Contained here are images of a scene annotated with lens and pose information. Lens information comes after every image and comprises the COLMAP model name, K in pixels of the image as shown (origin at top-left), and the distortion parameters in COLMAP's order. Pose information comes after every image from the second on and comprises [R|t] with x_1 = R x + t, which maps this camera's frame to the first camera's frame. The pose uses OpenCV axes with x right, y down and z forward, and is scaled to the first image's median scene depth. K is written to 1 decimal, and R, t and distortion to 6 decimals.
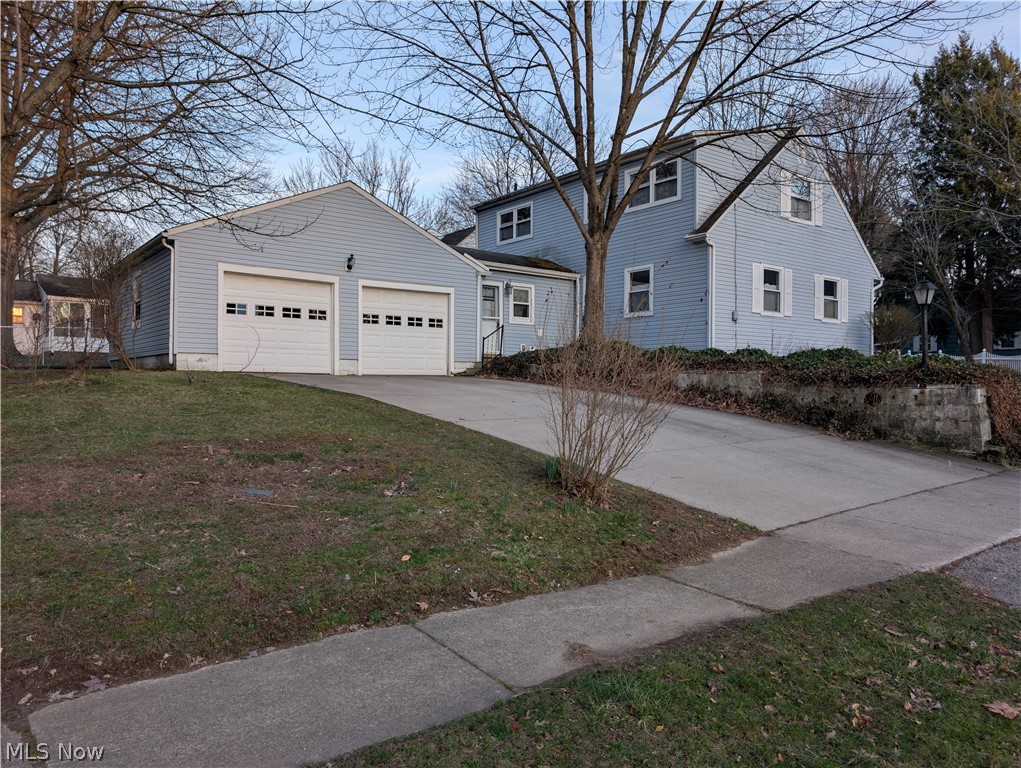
lens RADIAL K [[742.9, 0, 524.0], [0, 742.9, 382.7], [0, 0, 1]] dist [0.035681, -0.022749]
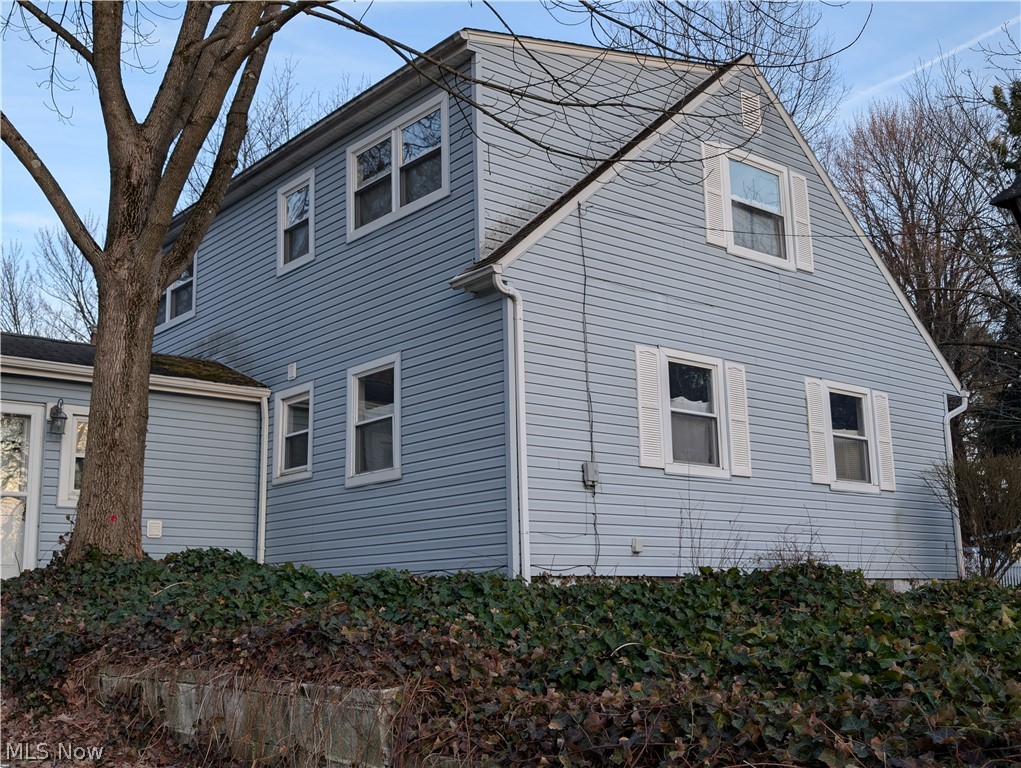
lens RADIAL K [[1113.4, 0, 489.3], [0, 1113.4, 377.1], [0, 0, 1]] dist [0.069404, -0.161169]
pose [[0.999581, -0.017285, 0.023219, 0.263423], [0.021534, 0.980075, -0.197457, -0.031152], [-0.019344, 0.197875, 0.980036, 0.508409]]
